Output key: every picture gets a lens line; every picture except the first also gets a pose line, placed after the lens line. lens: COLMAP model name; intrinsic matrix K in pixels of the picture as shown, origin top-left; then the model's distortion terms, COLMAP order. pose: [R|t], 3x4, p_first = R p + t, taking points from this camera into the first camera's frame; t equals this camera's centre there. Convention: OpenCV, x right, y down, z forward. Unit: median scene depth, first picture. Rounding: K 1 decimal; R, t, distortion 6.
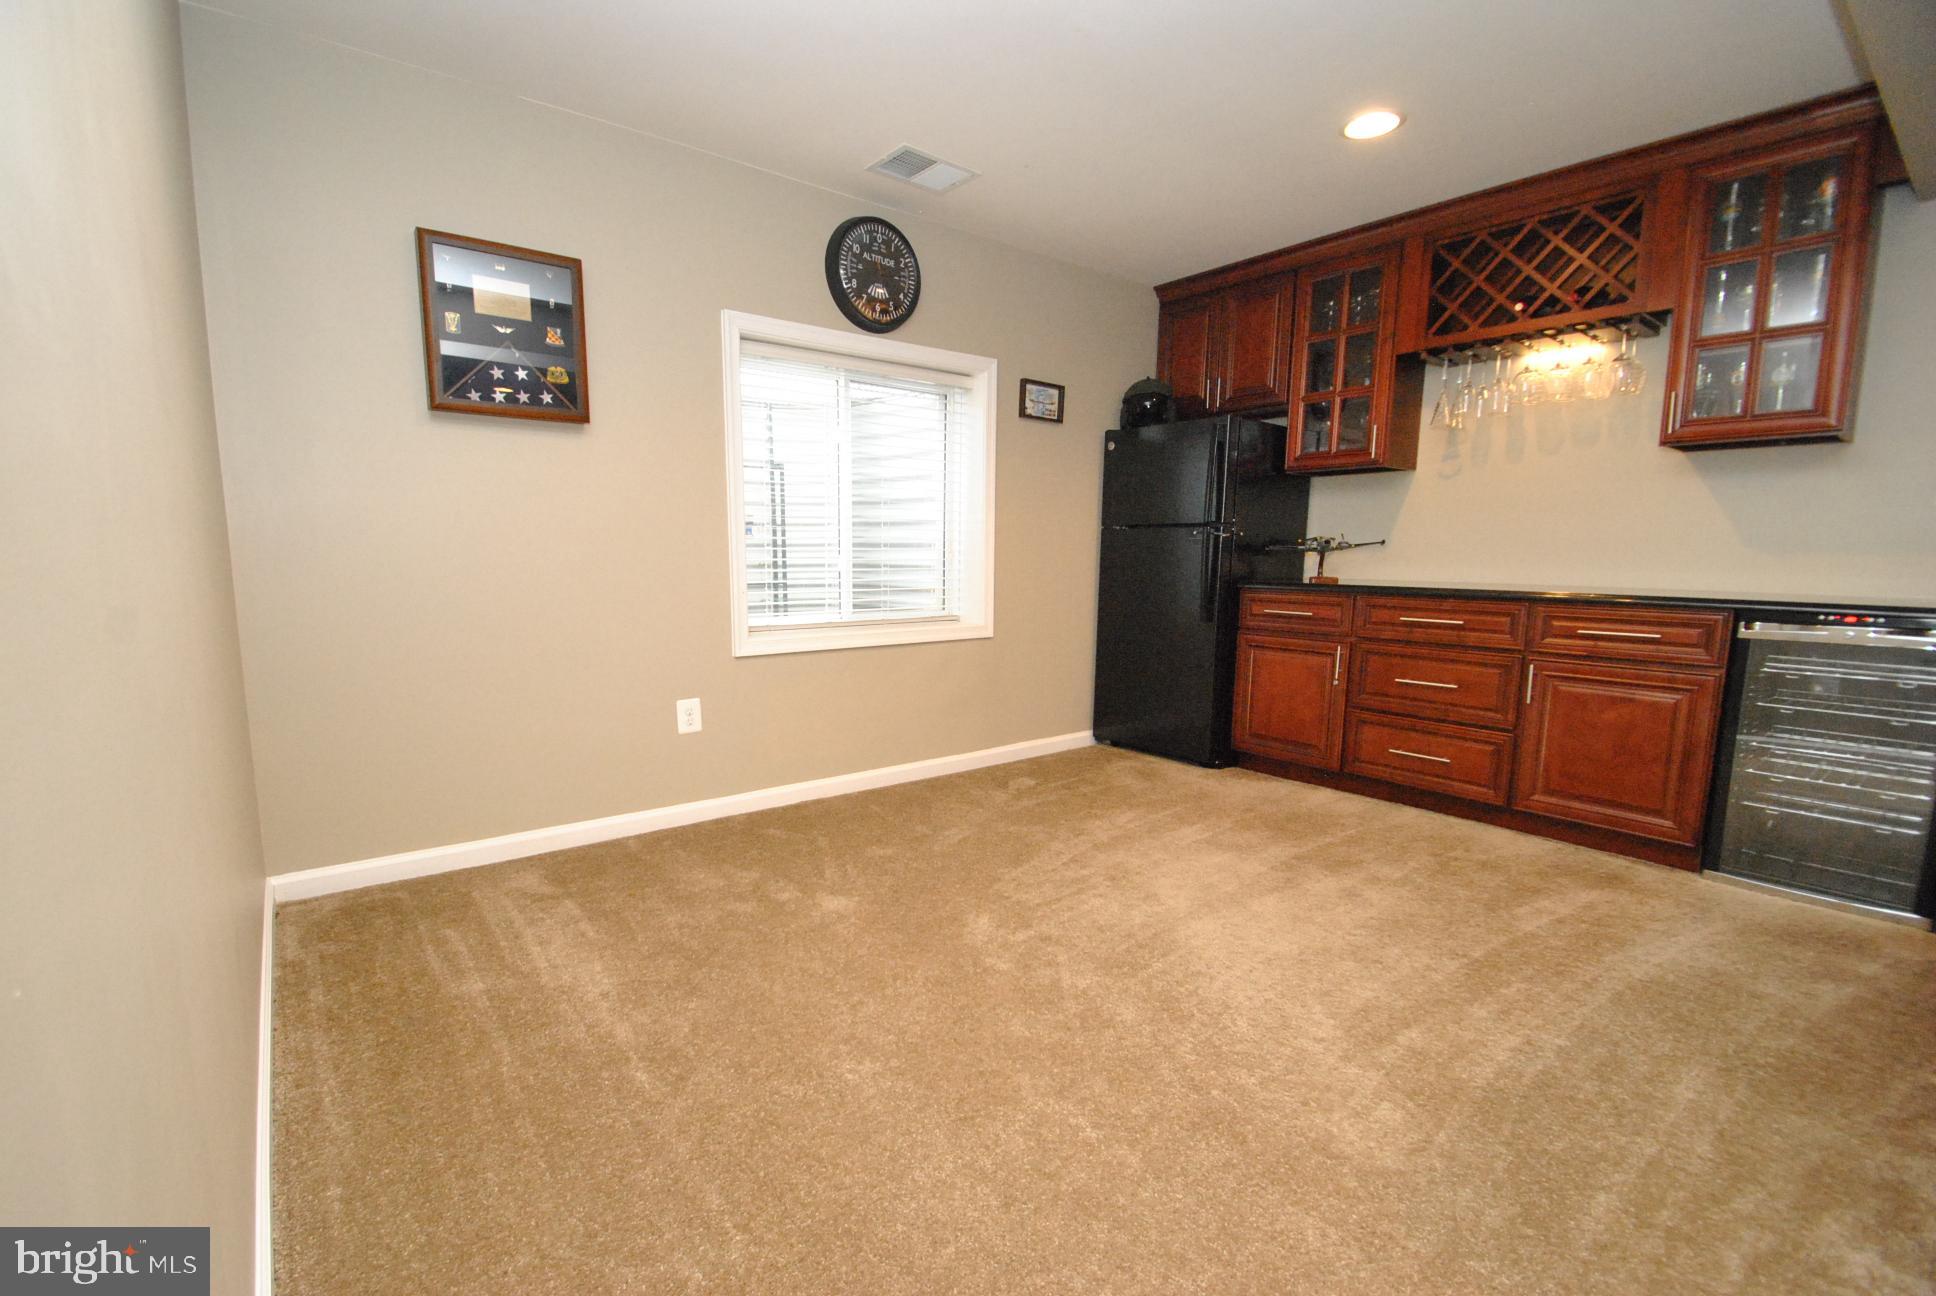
lens RADIAL K [[836.1, 0, 967.2], [0, 836.1, 689.0], [0, 0, 1]] dist [-0.032219, -0.000139]
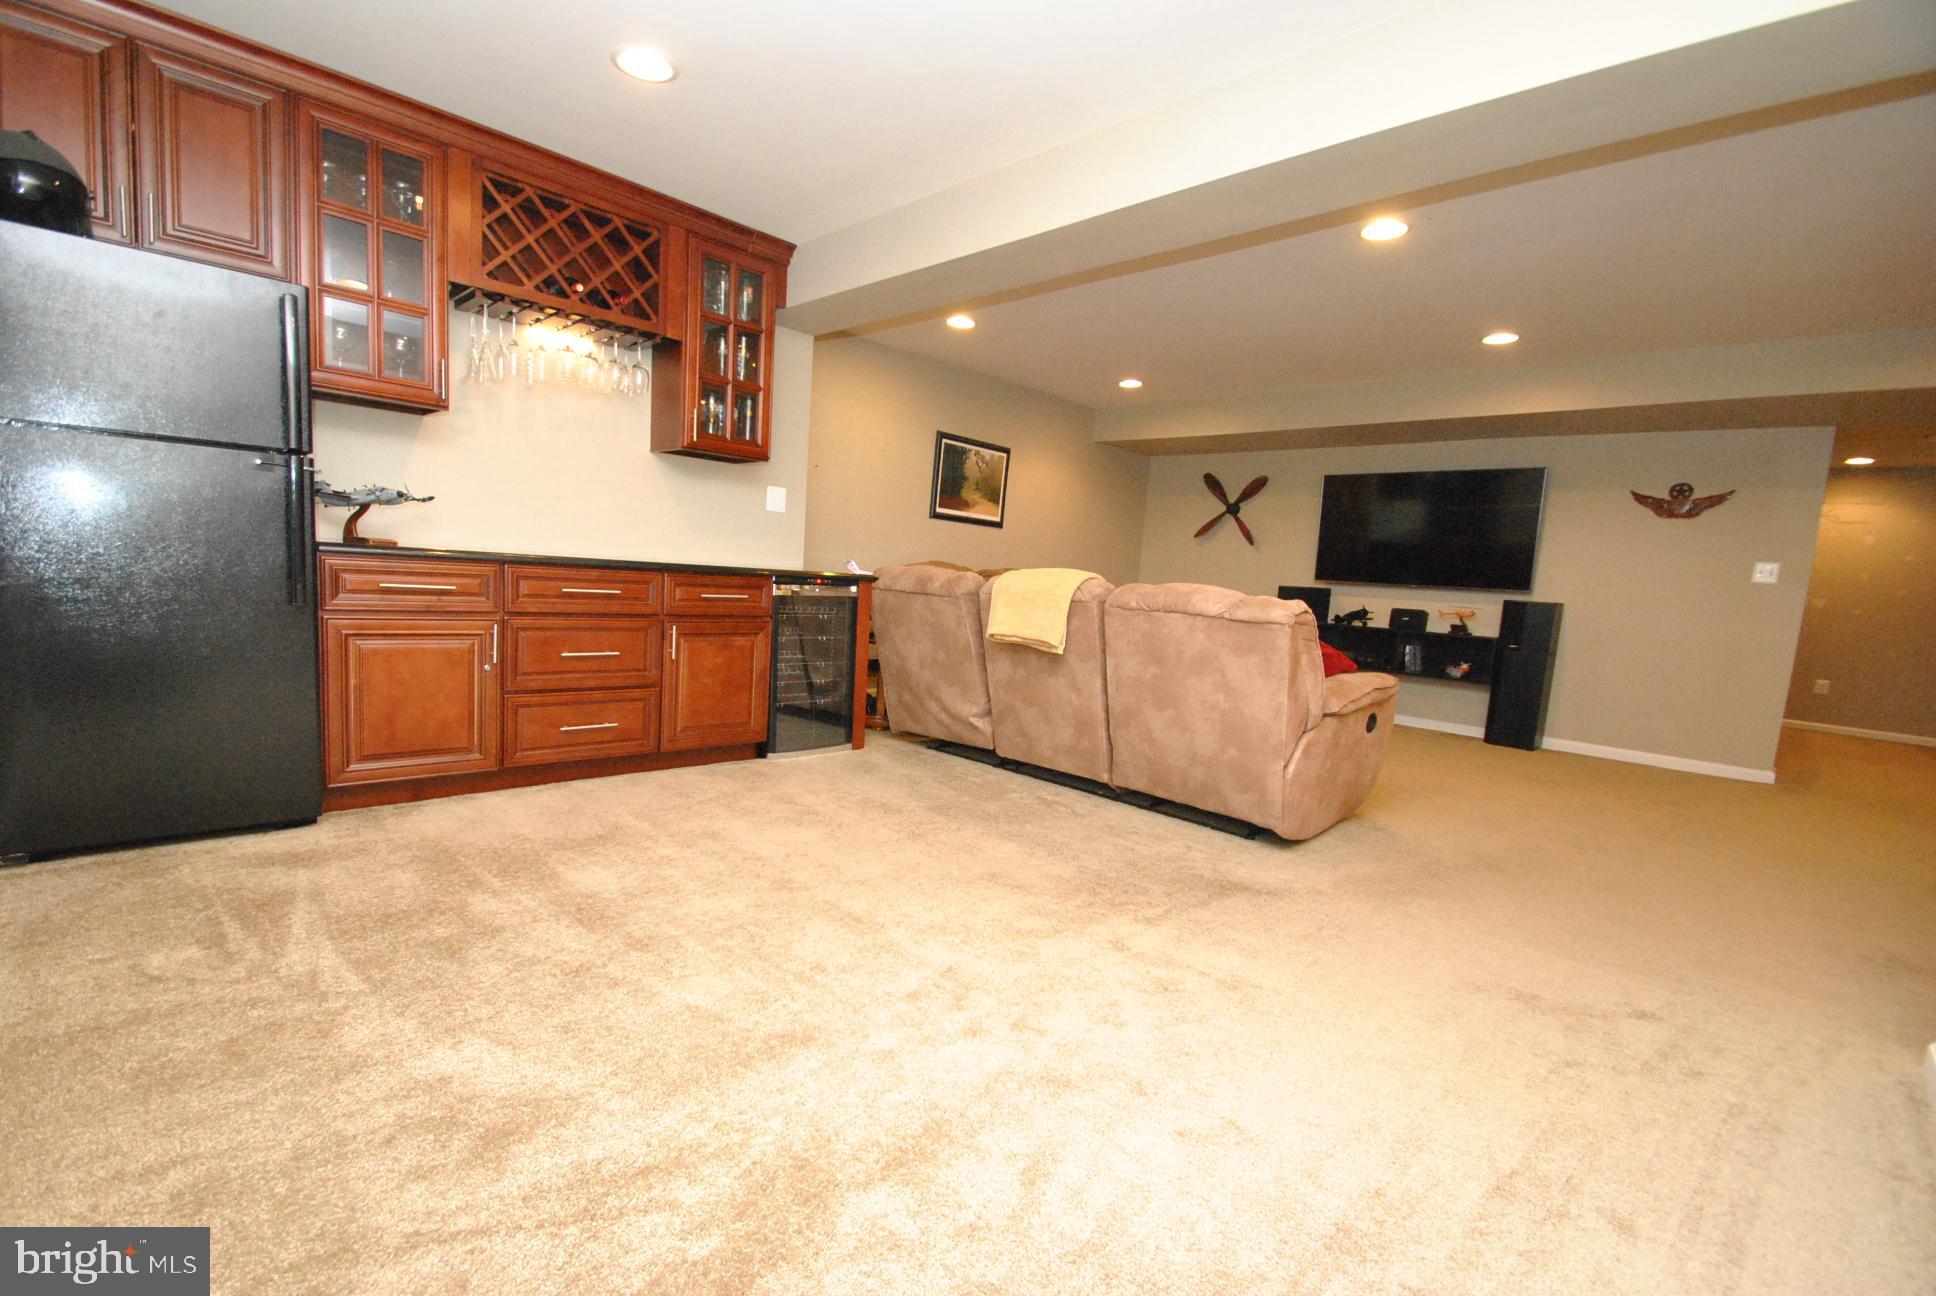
lens RADIAL K [[860.0, 0, 957.2], [0, 860.0, 660.9], [0, 0, 1]] dist [0.000020, -0.000257]
pose [[-0.128066, -0.127089, 0.983589, -0.498811], [0.076305, 0.987553, 0.137536, -0.101965], [-0.988826, 0.092666, -0.116775, 0.647309]]
